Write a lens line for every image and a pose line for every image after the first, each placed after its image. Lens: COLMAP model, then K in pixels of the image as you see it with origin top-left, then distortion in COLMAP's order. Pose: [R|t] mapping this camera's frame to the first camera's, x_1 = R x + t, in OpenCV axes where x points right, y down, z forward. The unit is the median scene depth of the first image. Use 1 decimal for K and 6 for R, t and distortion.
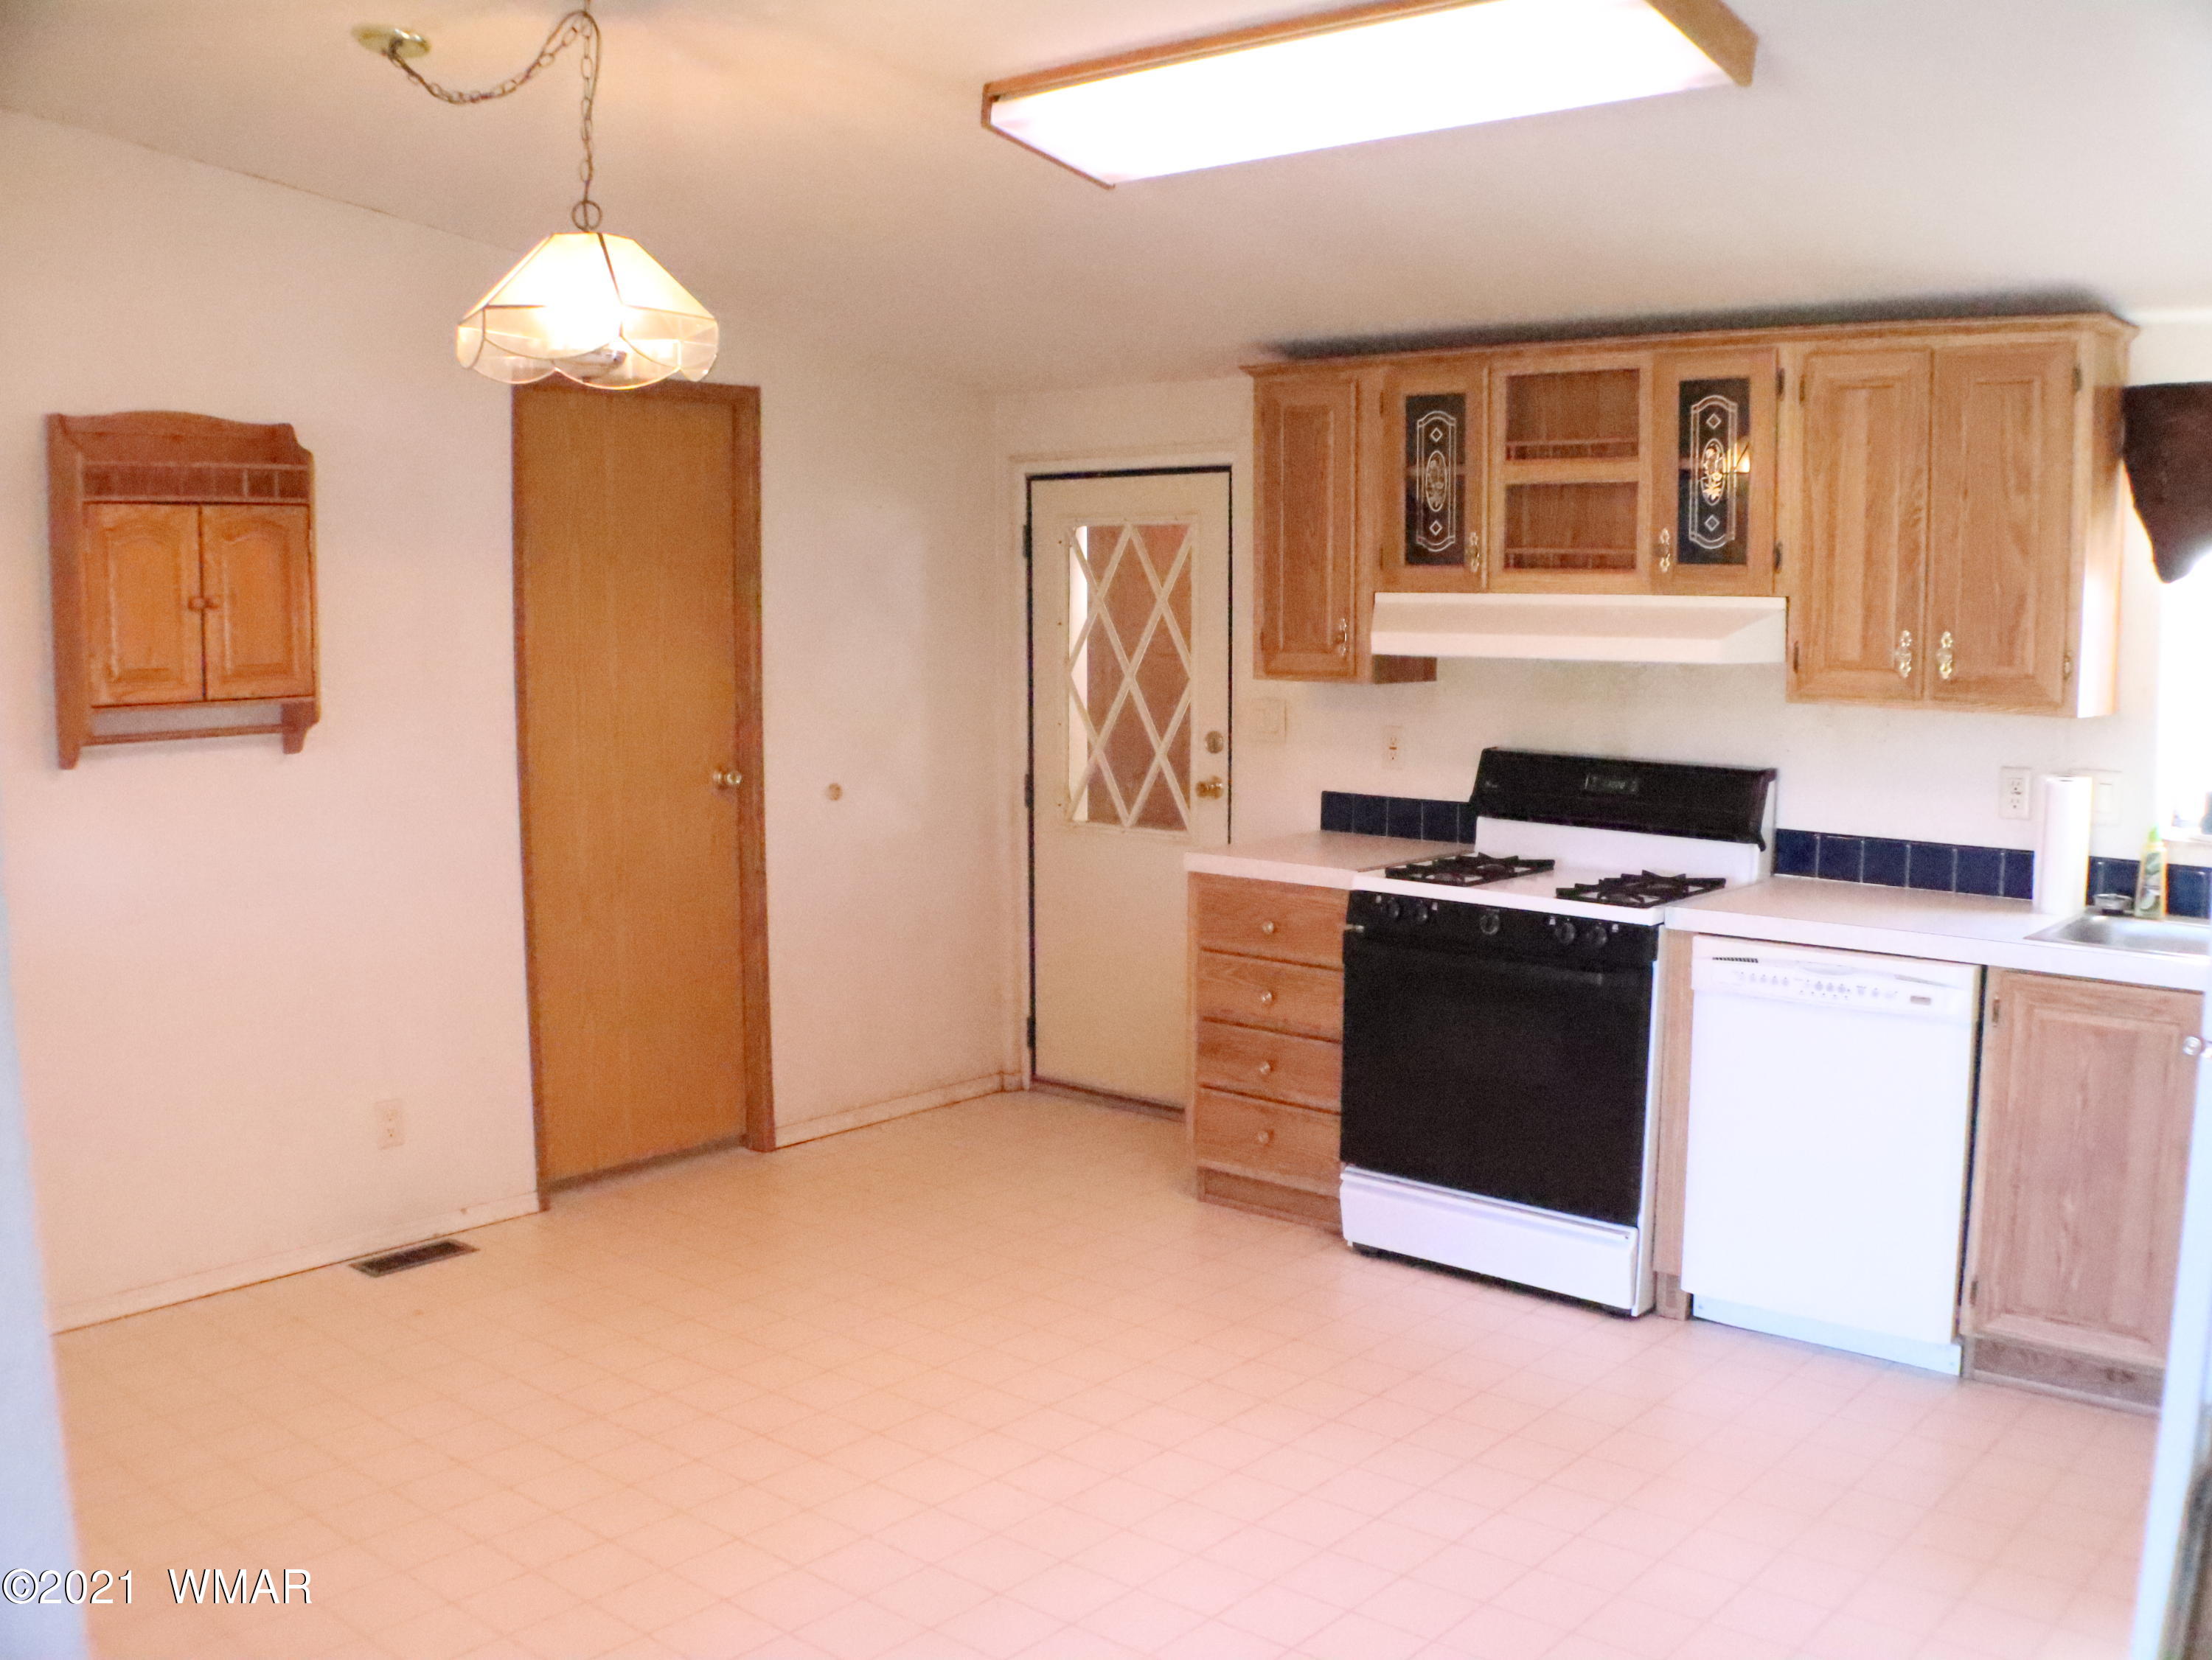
lens RADIAL K [[2029.1, 0, 1109.7], [0, 2029.1, 827.0], [0, 0, 1]] dist [-0.044724, 0.000000]
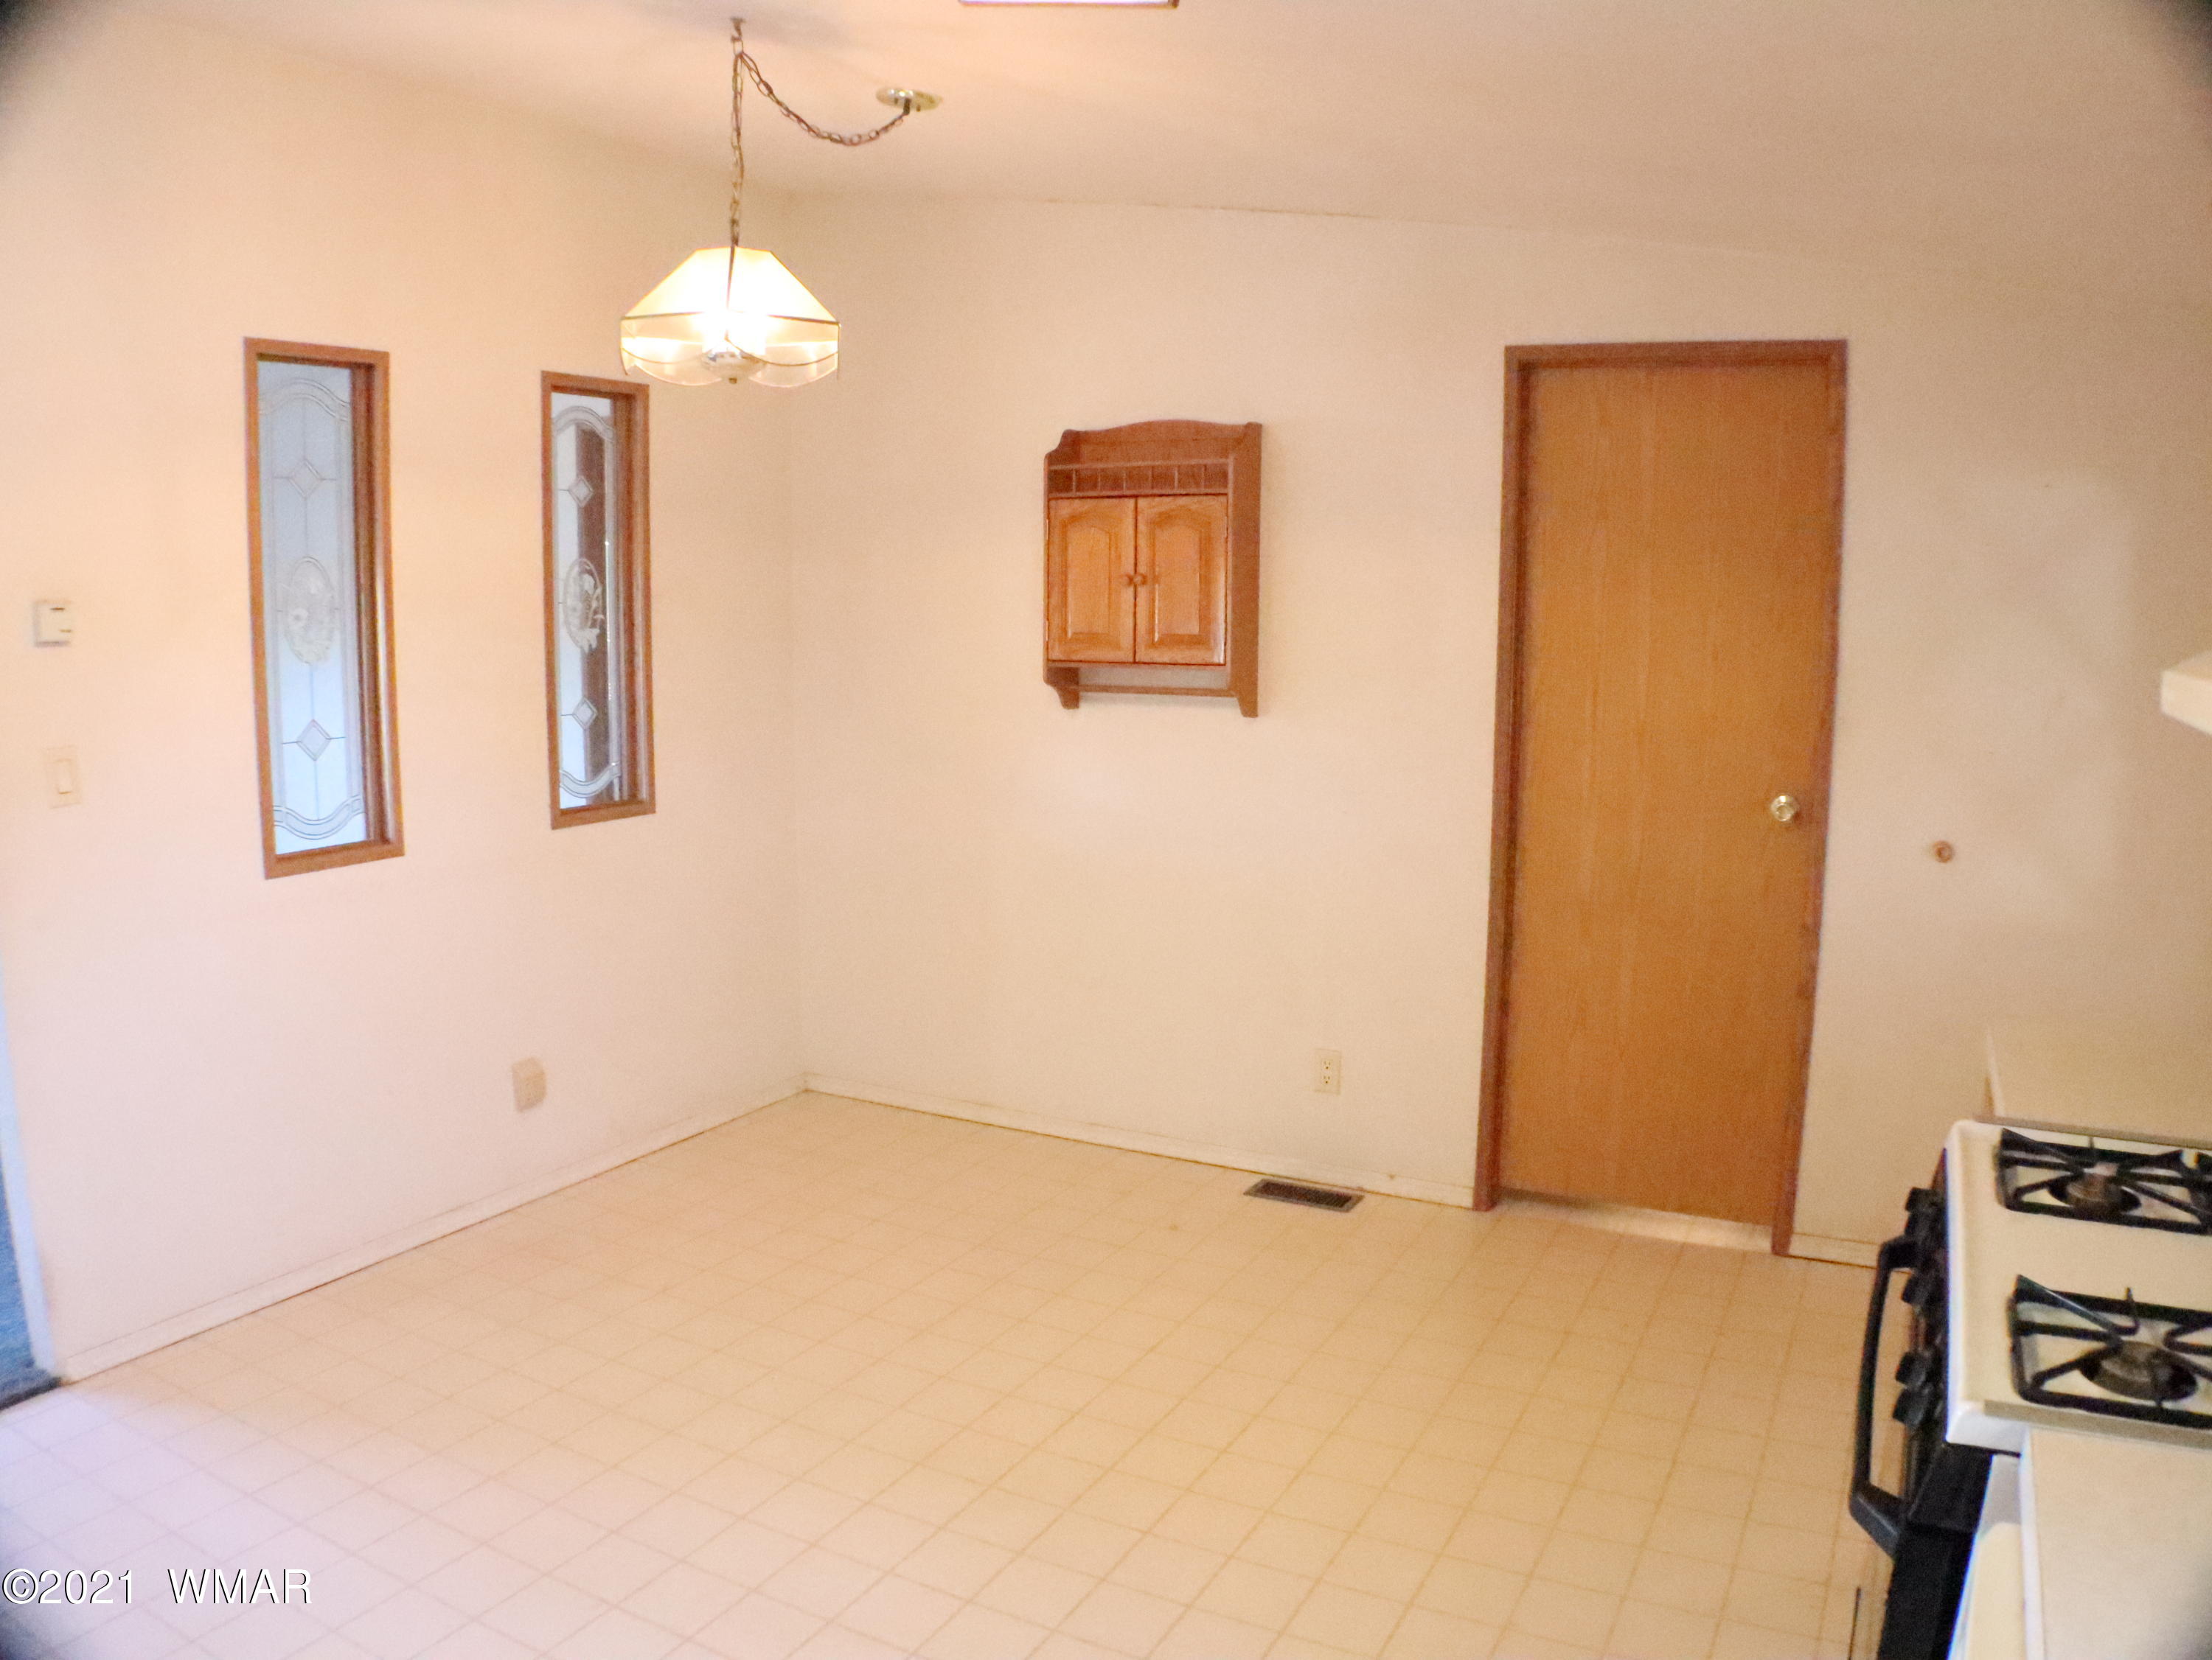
lens RADIAL K [[1590.0, 0, 1104.6], [0, 1590.0, 836.4], [0, 0, 1]] dist [-0.234703, 0.083309]
pose [[0.254462, 0.149950, -0.955387, 0.427896], [-0.124013, 0.984809, 0.121538, -0.068961], [0.959098, 0.087554, 0.269193, 0.699089]]
